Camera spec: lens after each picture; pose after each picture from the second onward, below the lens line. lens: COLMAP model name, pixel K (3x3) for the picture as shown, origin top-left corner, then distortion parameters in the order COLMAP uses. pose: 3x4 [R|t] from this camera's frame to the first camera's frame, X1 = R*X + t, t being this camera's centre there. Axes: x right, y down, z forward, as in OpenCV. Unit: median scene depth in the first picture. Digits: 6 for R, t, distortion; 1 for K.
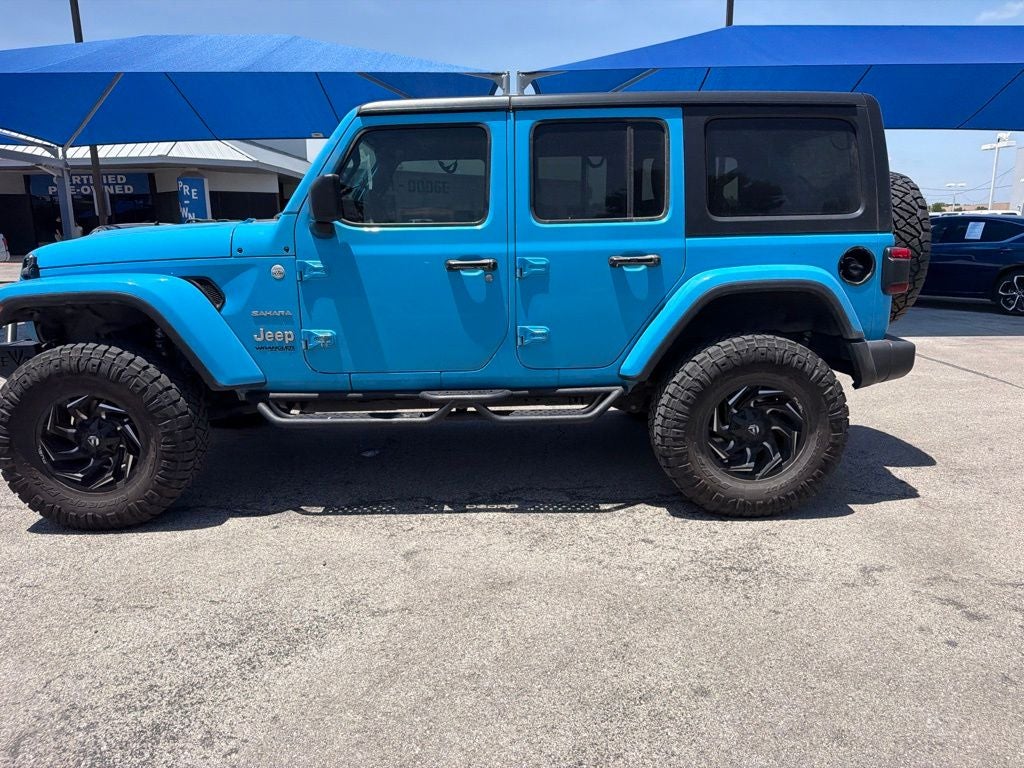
lens RADIAL K [[721.1, 0, 508.4], [0, 721.1, 382.8], [0, 0, 1]] dist [0.059400, -0.088614]
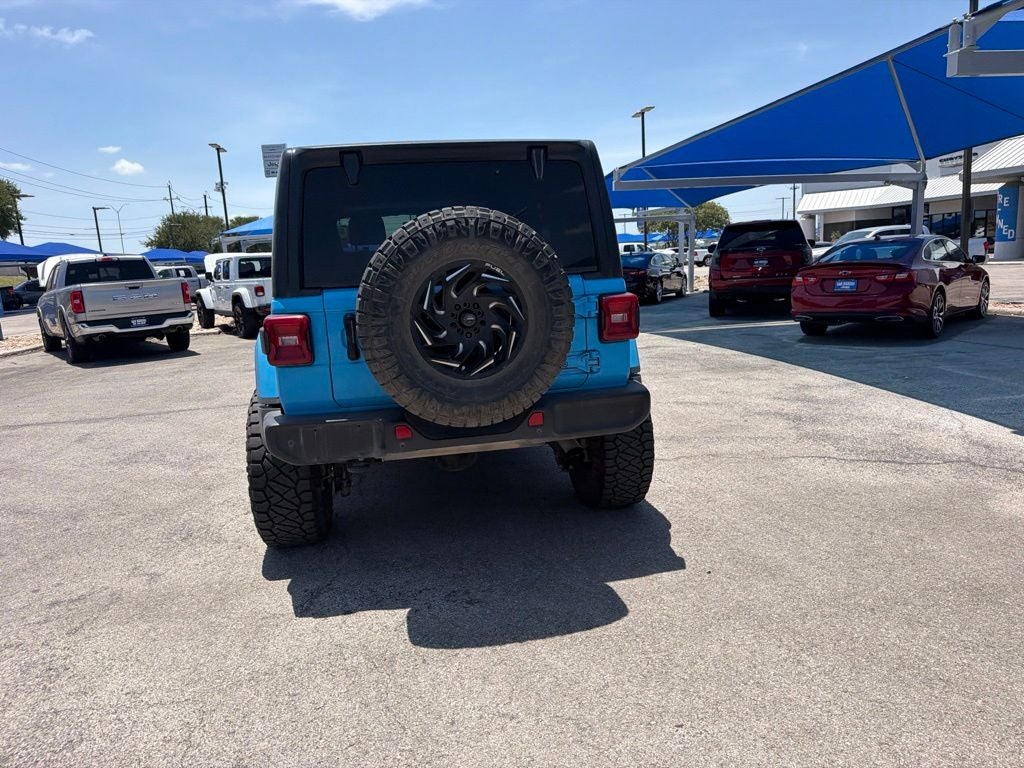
lens RADIAL K [[724.5, 0, 509.7], [0, 724.5, 378.8], [0, 0, 1]] dist [0.034533, -0.046018]
pose [[0.142276, 0.162128, -0.976459, 1.496512], [-0.155506, 0.977905, 0.139710, -0.286712], [0.977535, 0.131968, 0.164345, 1.167326]]
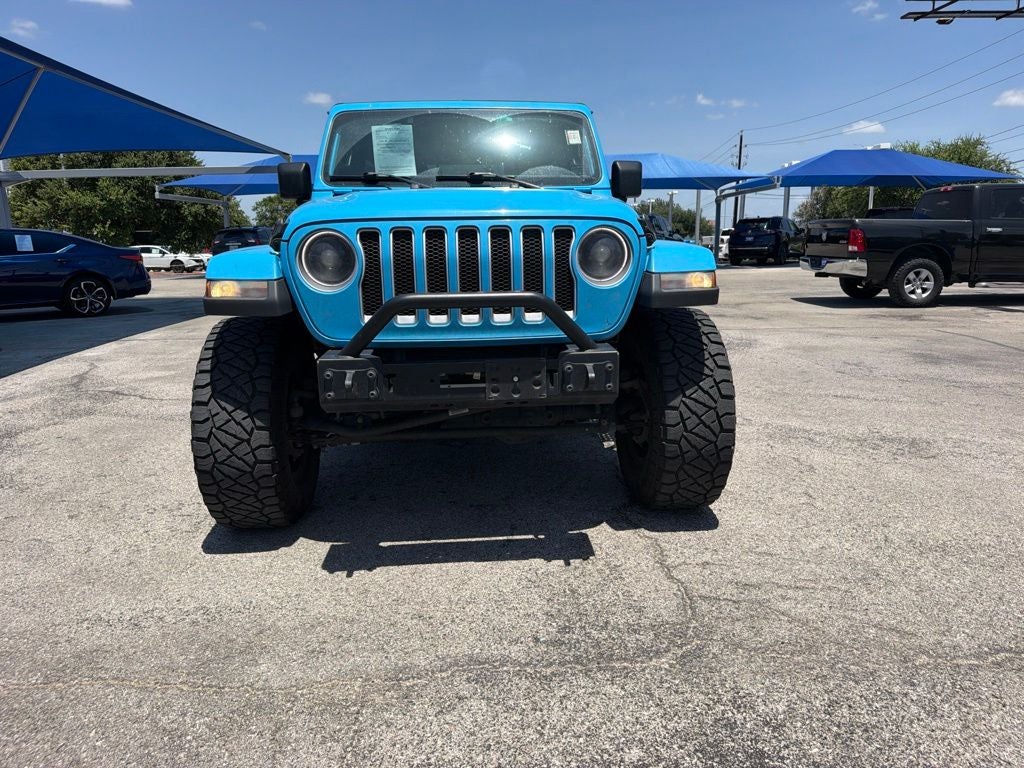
lens RADIAL K [[721.6, 0, 527.3], [0, 721.6, 388.4], [0, 0, 1]] dist [0.042514, -0.060609]
pose [[-0.050218, -0.192783, 0.979956, -1.477262], [0.225876, 0.953578, 0.199169, -0.184694], [-0.972861, 0.231351, -0.004341, 1.189346]]
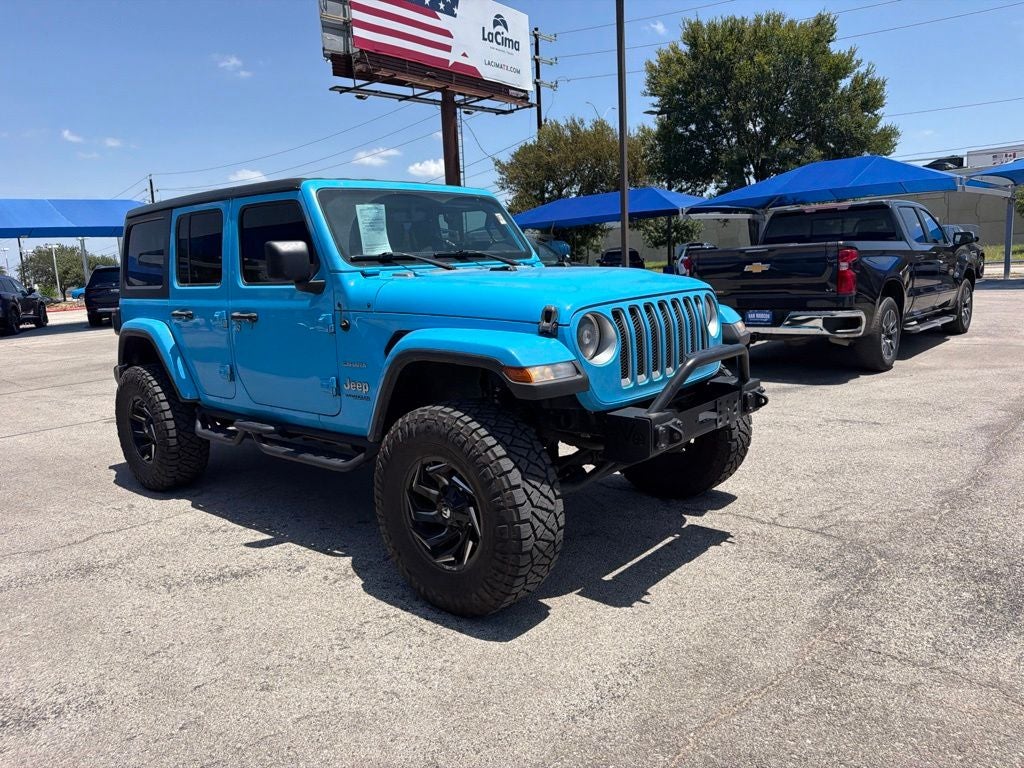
lens RADIAL K [[724.4, 0, 509.8], [0, 724.4, 368.3], [0, 0, 1]] dist [0.035613, -0.047739]
pose [[-0.717256, -0.054051, 0.694711, -1.241307], [0.207193, 0.935350, 0.286691, -0.446223], [-0.665293, 0.349570, -0.659686, 2.015264]]
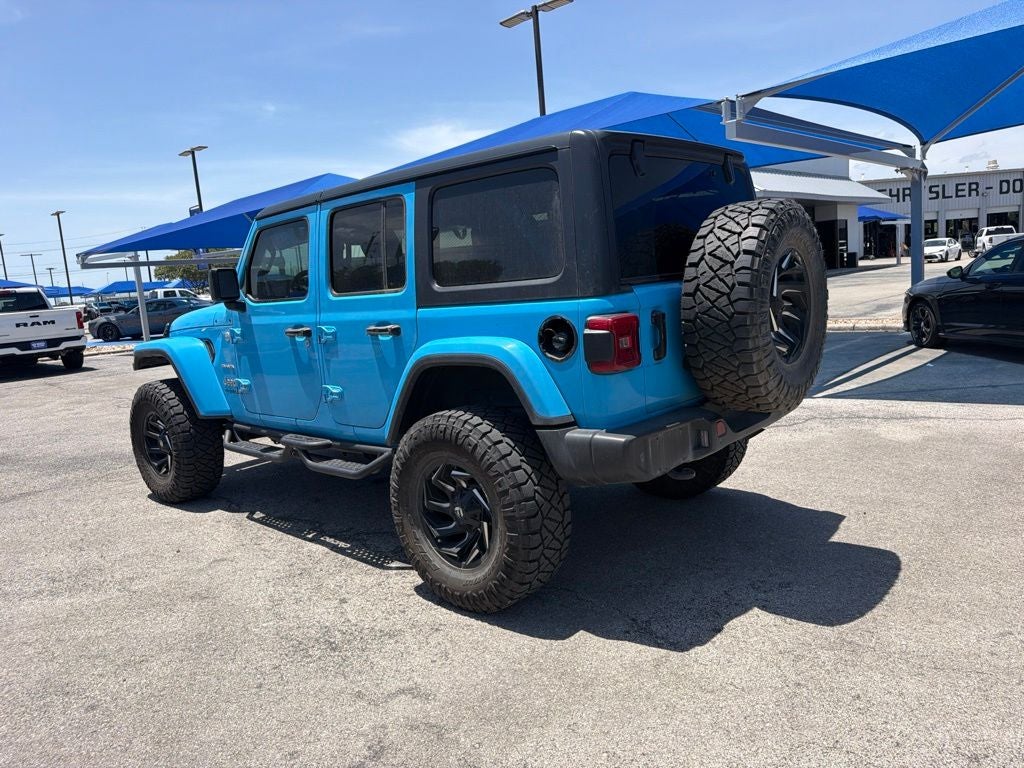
lens RADIAL K [[724.4, 0, 509.8], [0, 724.4, 368.3], [0, 0, 1]] dist [0.035613, -0.047739]
pose [[0.720440, 0.043476, -0.692153, 1.021062], [-0.077459, 0.996833, -0.018011, -0.108025], [0.689178, 0.066589, 0.721526, 0.370286]]
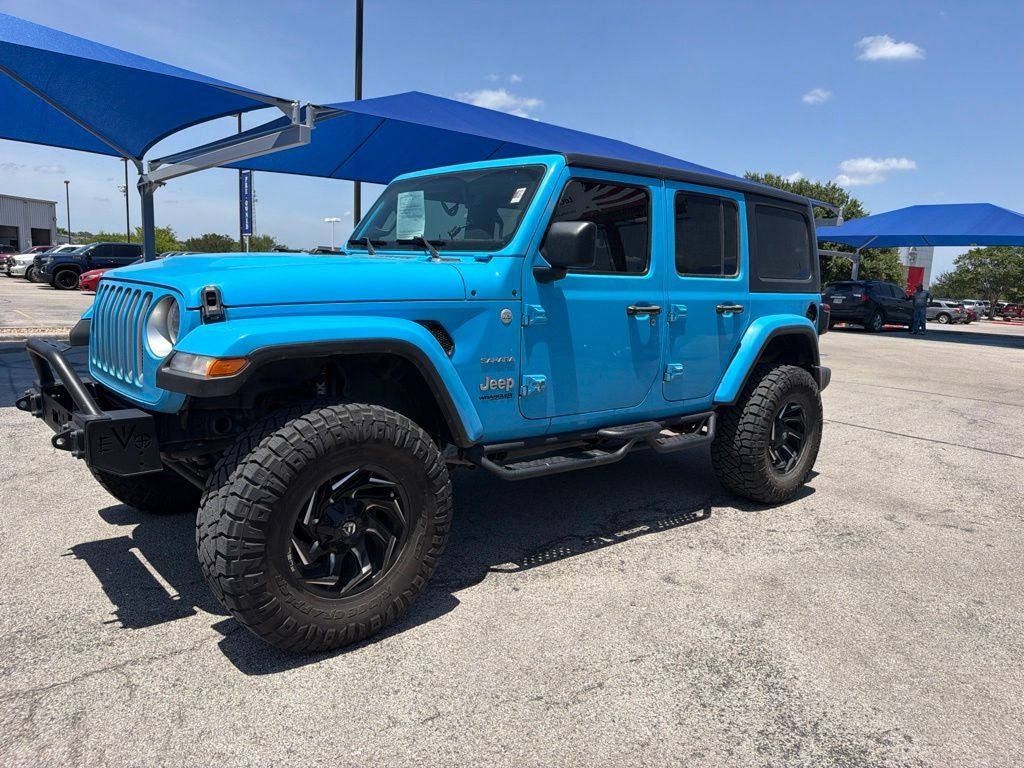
lens RADIAL K [[724.8, 0, 512.0], [0, 724.8, 384.0], [0, 0, 1]] dist [0.044451, -0.052474]
pose [[0.771174, -0.049240, 0.634717, -0.904699], [0.082878, 0.996285, -0.023406, -0.041375], [-0.631206, 0.070654, 0.772390, 0.271475]]
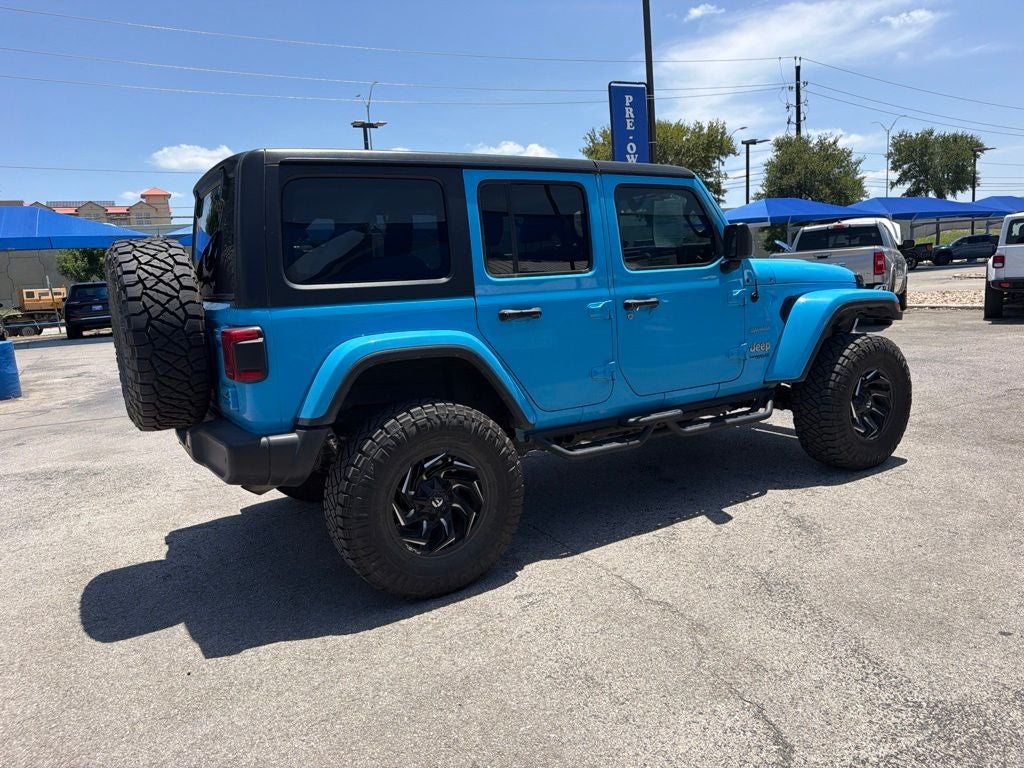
lens RADIAL K [[724.4, 0, 509.8], [0, 724.4, 368.3], [0, 0, 1]] dist [0.035613, -0.047739]
pose [[-0.878215, 0.123604, -0.462018, 0.653031], [-0.036309, 0.946008, 0.322104, -0.530637], [0.476886, 0.299652, -0.826310, 2.348156]]
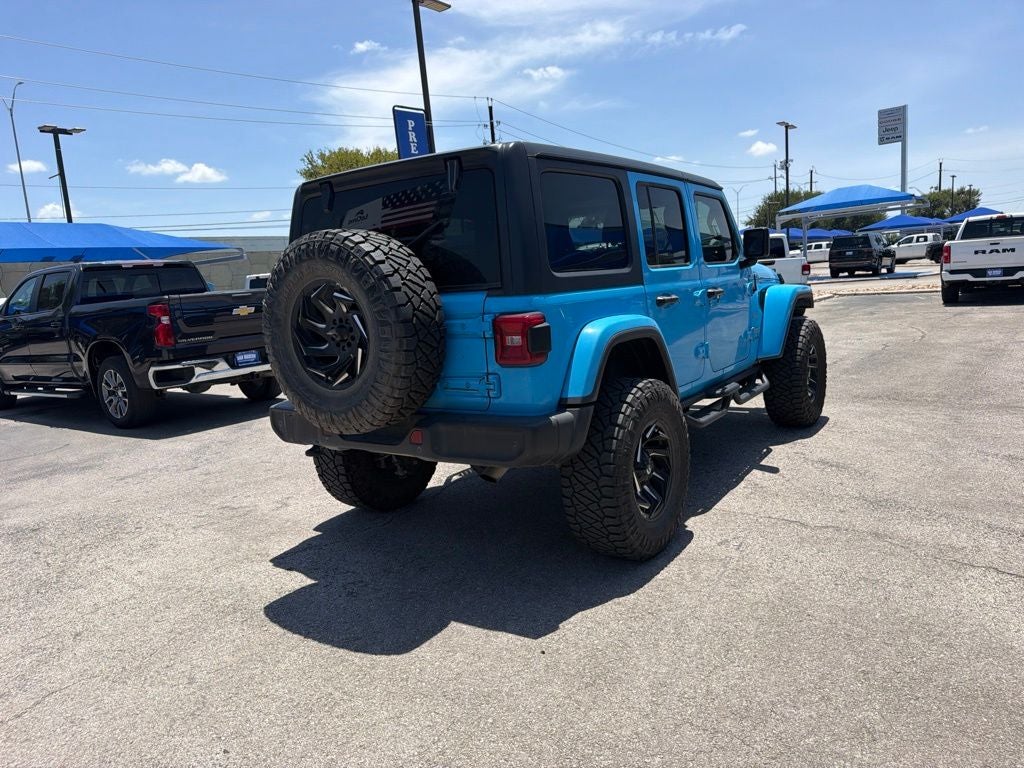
lens RADIAL K [[726.0, 0, 506.1], [0, 726.0, 365.3], [0, 0, 1]] dist [0.041041, -0.054497]
pose [[-0.608910, 0.150888, -0.778757, 1.240588], [-0.091560, 0.961811, 0.257946, -0.452478], [0.787938, 0.228368, -0.571841, 1.975125]]
